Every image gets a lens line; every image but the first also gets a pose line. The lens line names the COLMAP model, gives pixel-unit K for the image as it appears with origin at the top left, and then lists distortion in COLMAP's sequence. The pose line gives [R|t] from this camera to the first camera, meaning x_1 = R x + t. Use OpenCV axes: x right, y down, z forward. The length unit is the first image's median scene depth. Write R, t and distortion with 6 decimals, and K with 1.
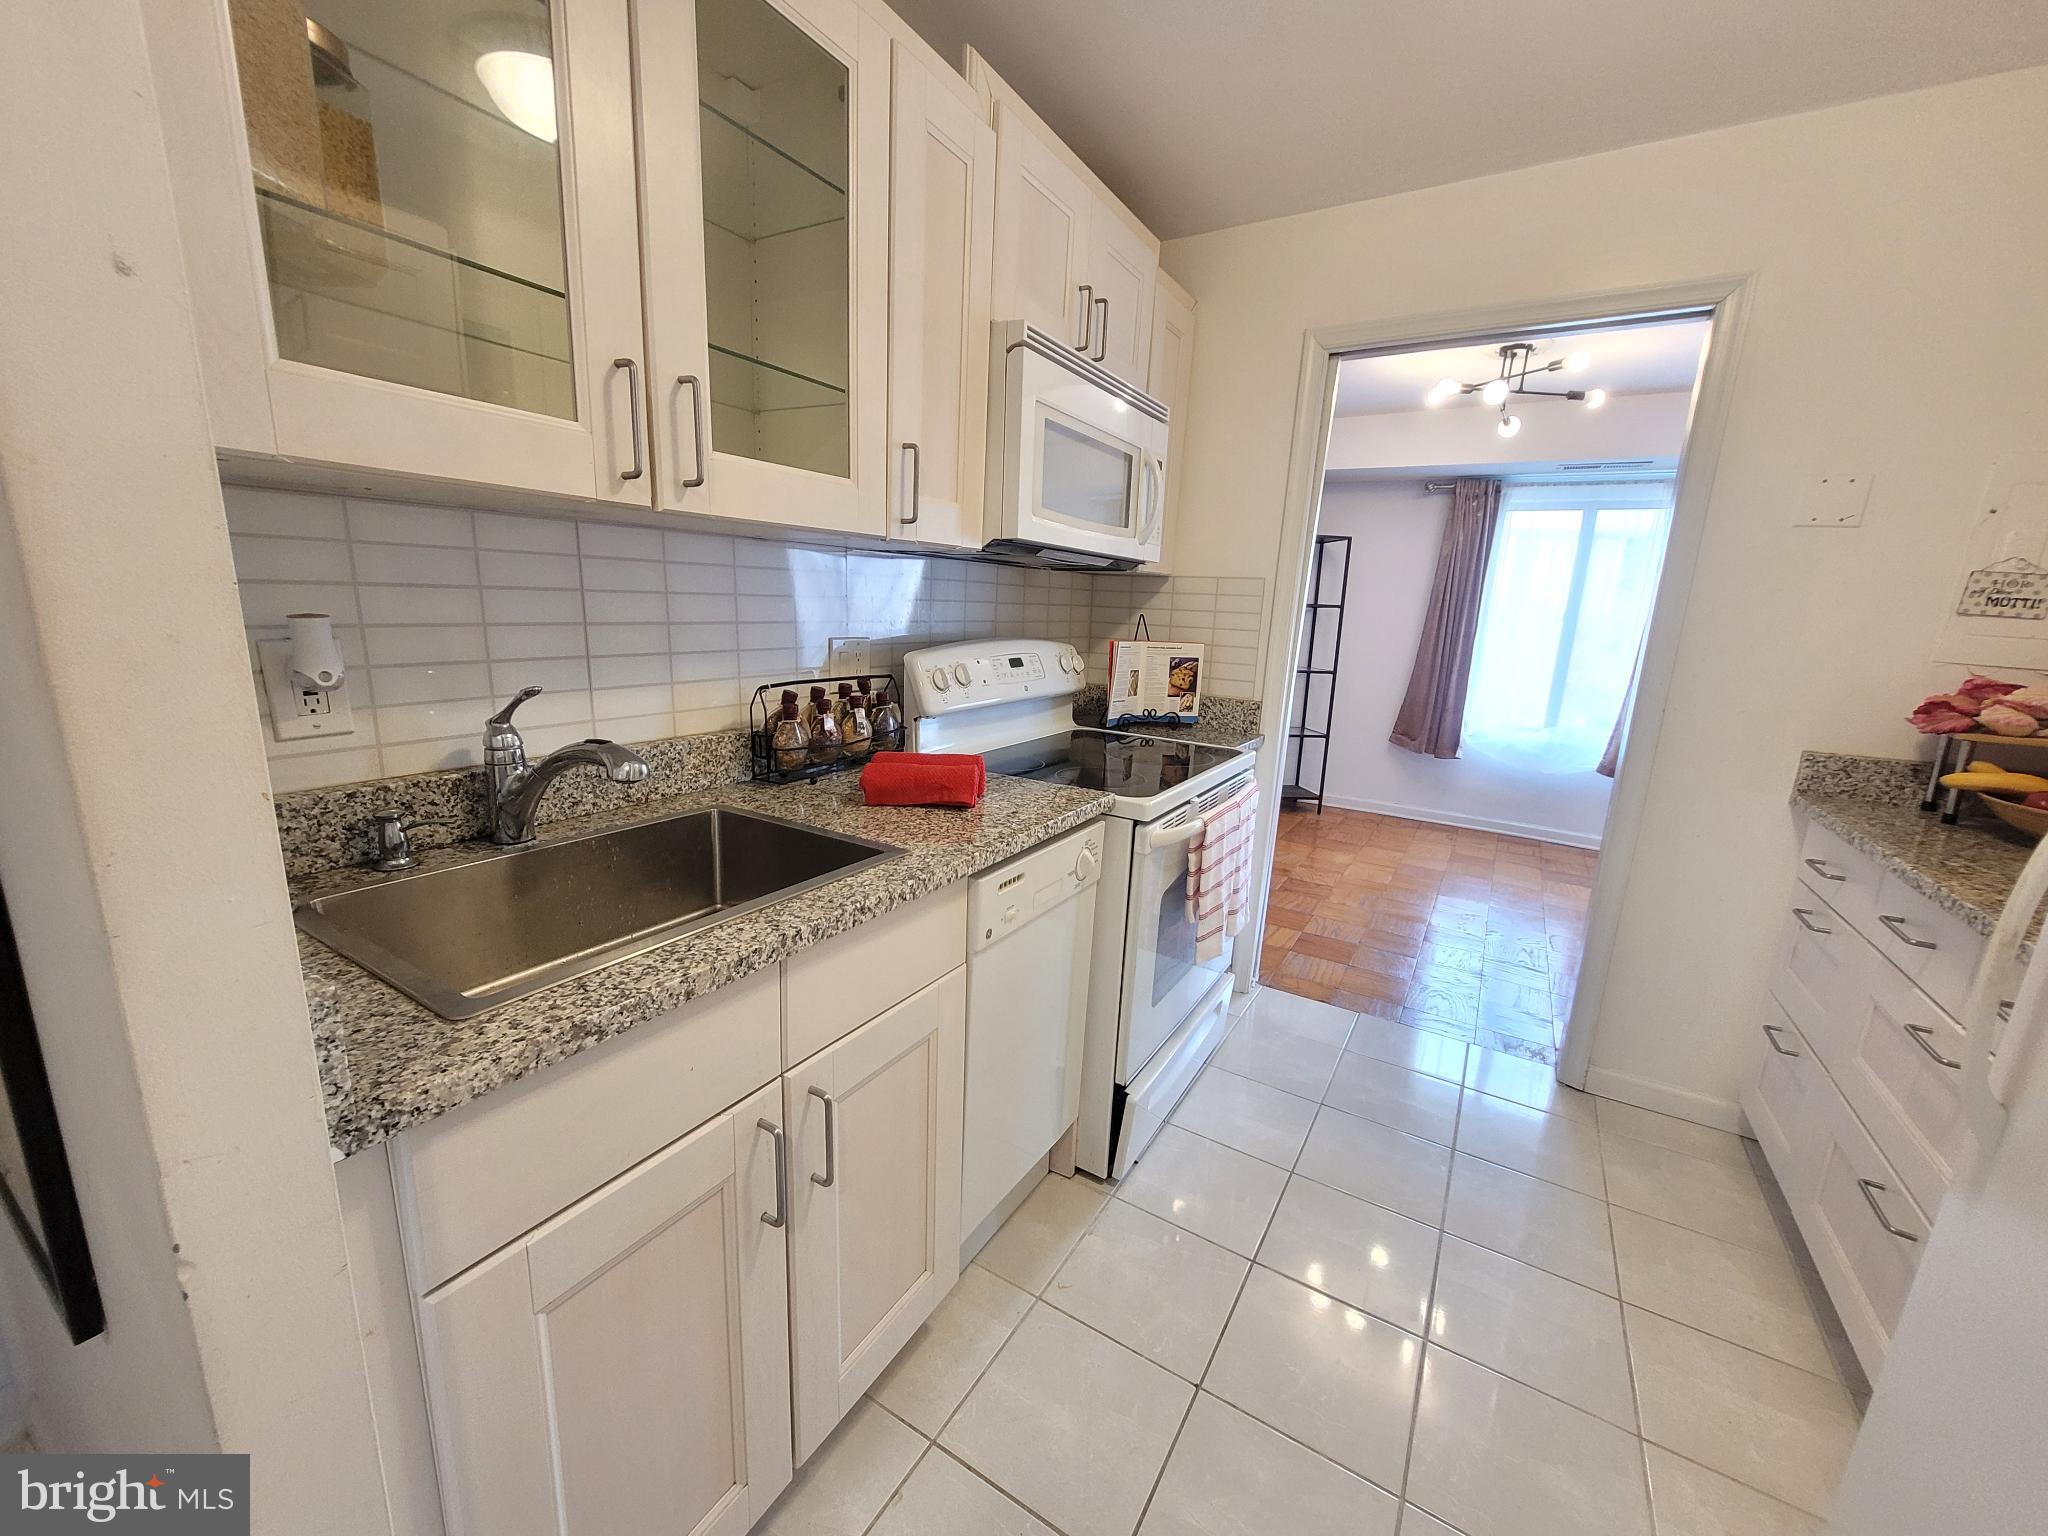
lens RADIAL K [[797.1, 0, 1032.6], [0, 797.1, 772.0], [0, 0, 1]] dist [0.005056, -0.001868]
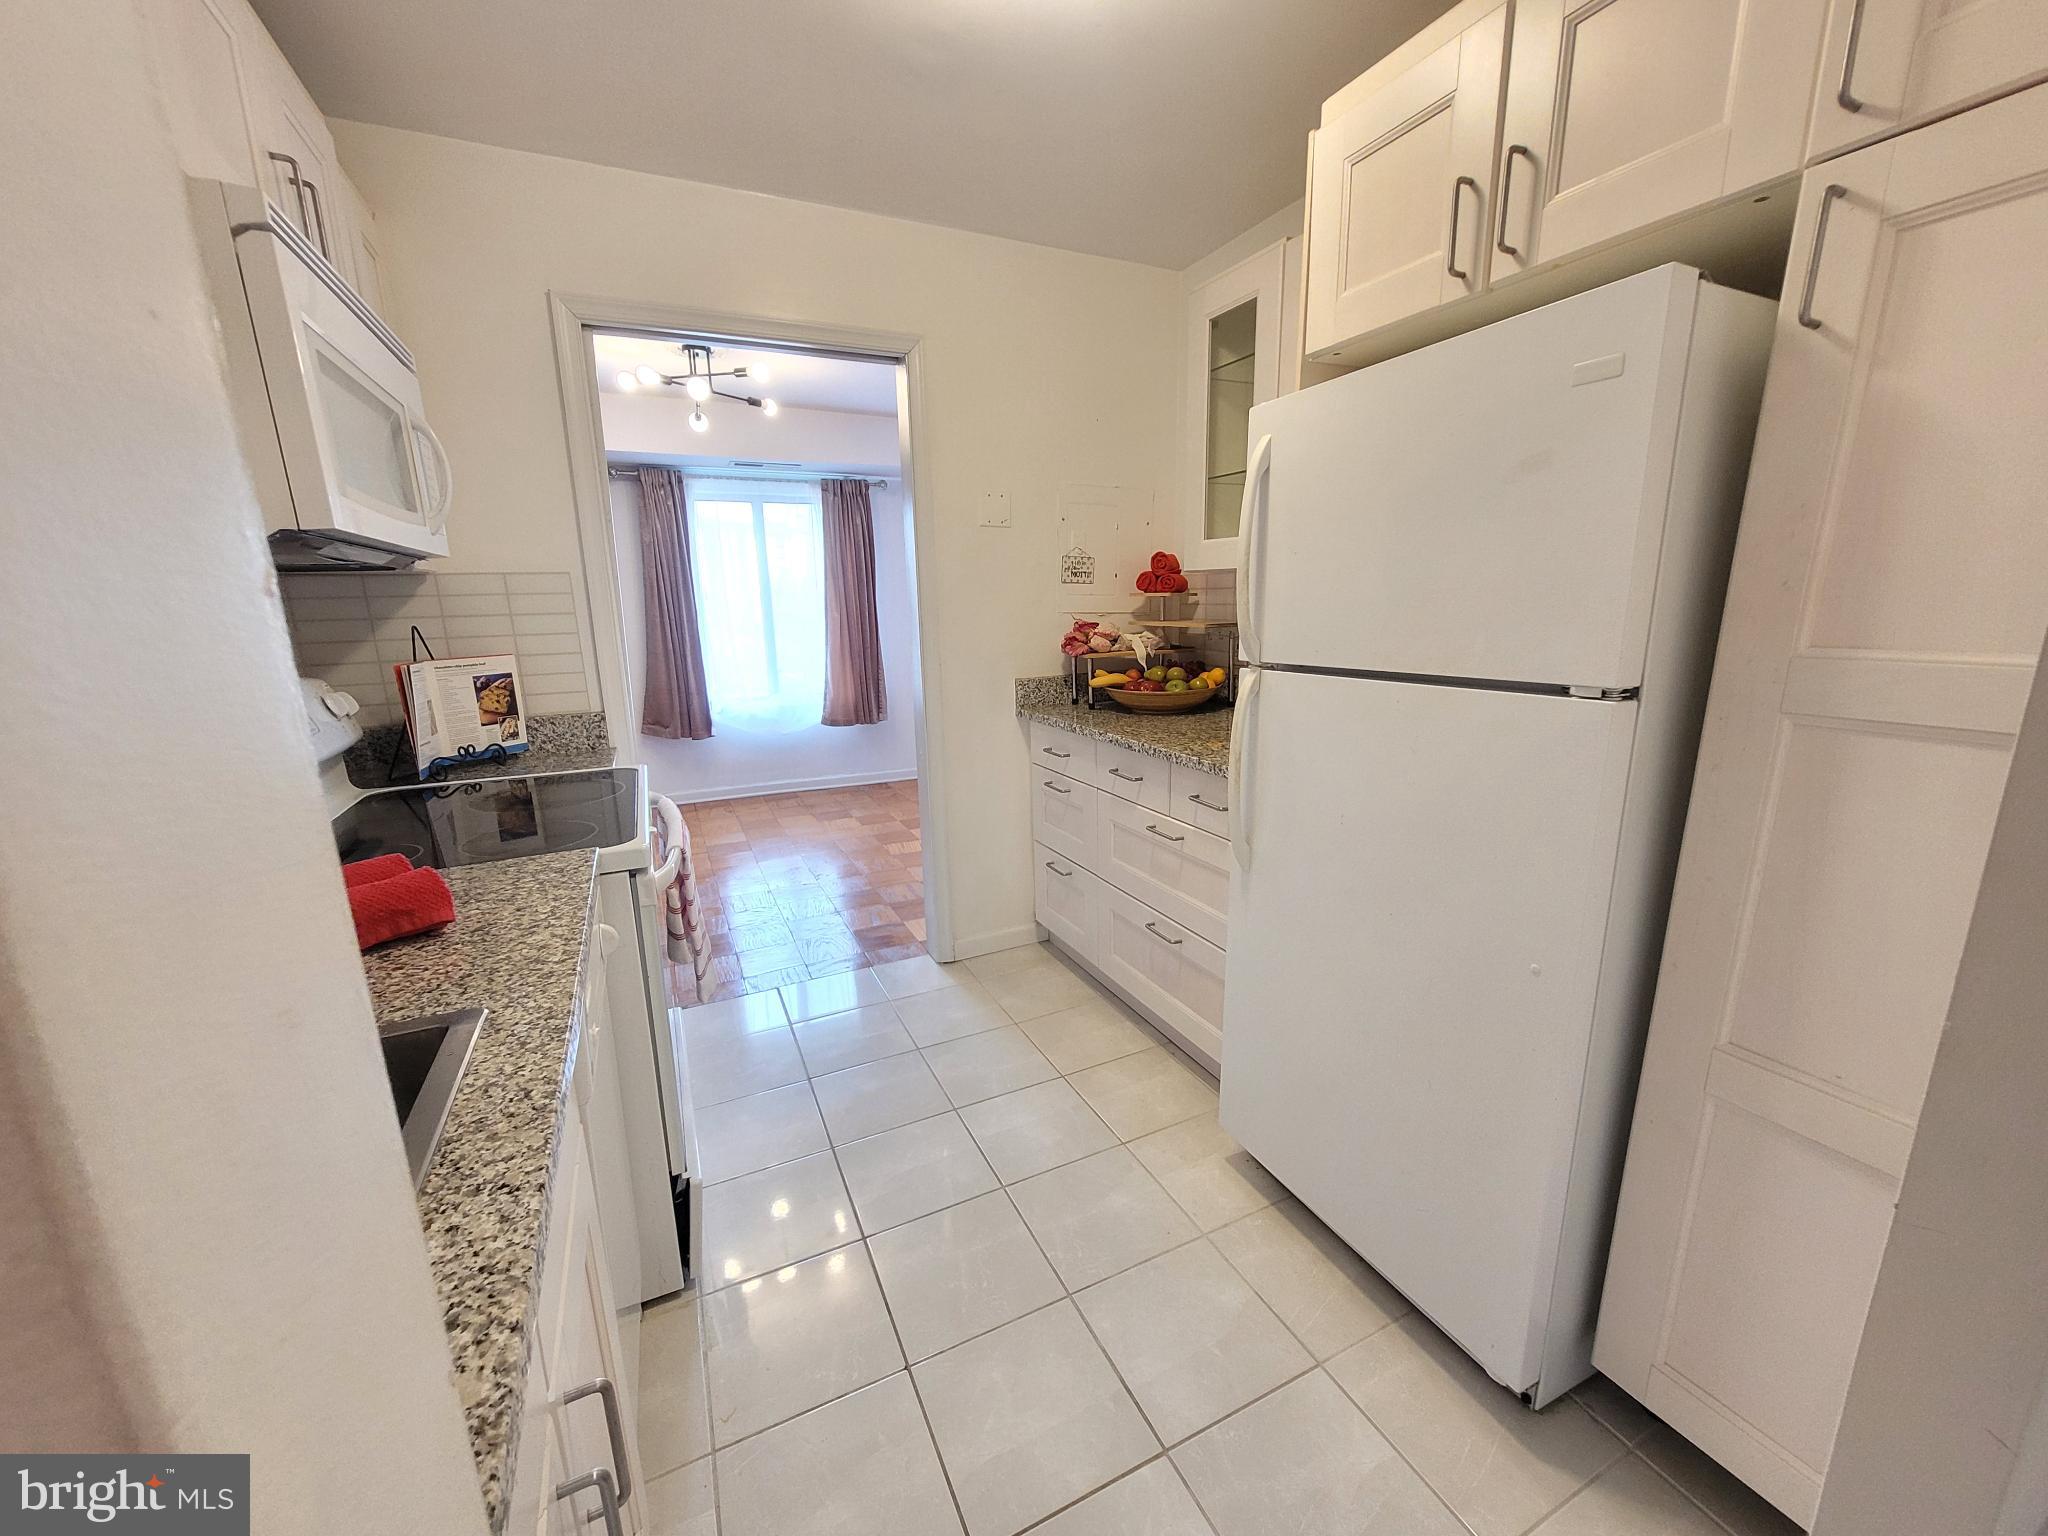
lens RADIAL K [[797.1, 0, 1036.7], [0, 797.1, 770.1], [0, 0, 1]] dist [0.005056, -0.001868]
pose [[0.542519, -0.232873, 0.807120, -0.192168], [0.218850, 0.966810, 0.131844, -0.038460], [-0.811035, 0.105110, 0.575477, 0.106793]]
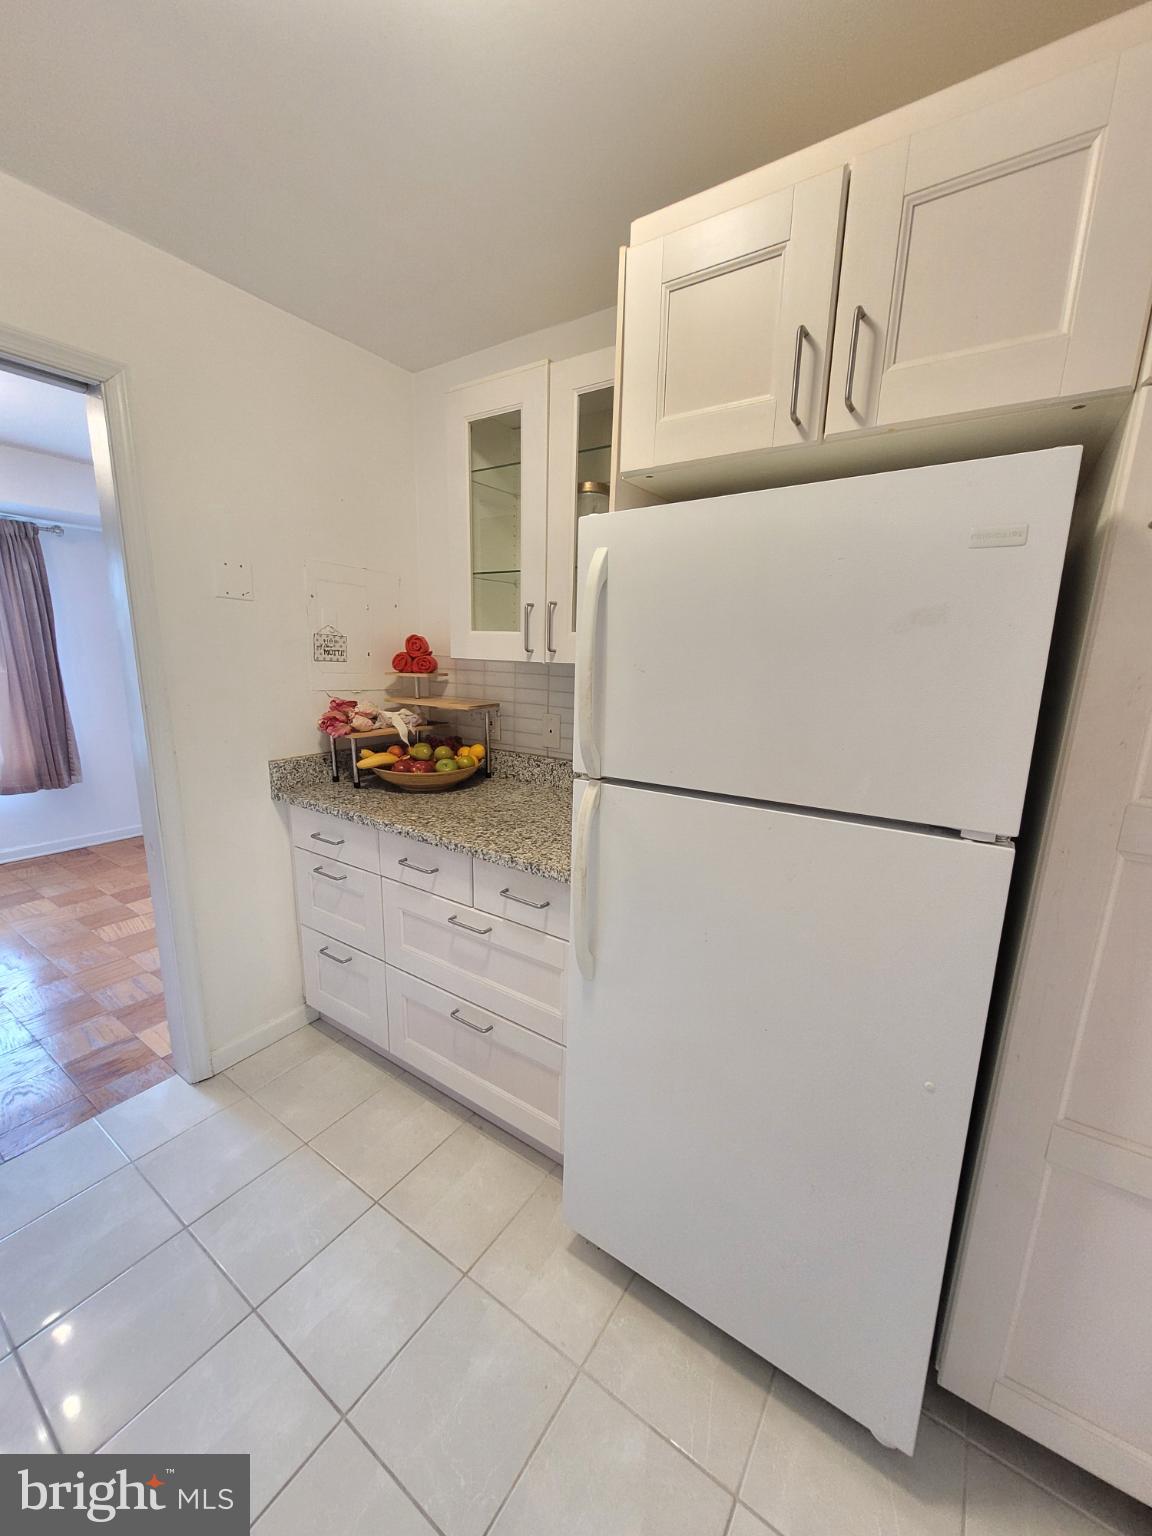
lens RADIAL K [[597.9, 0, 577.3], [0, 597.9, 776.5], [0, 0, 1]] dist [0.005056, -0.001868]
pose [[0.058516, -0.248872, 0.966767, -0.017636], [0.189795, 0.953537, 0.233978, -0.111922], [-0.980078, 0.169796, 0.103032, 0.288303]]
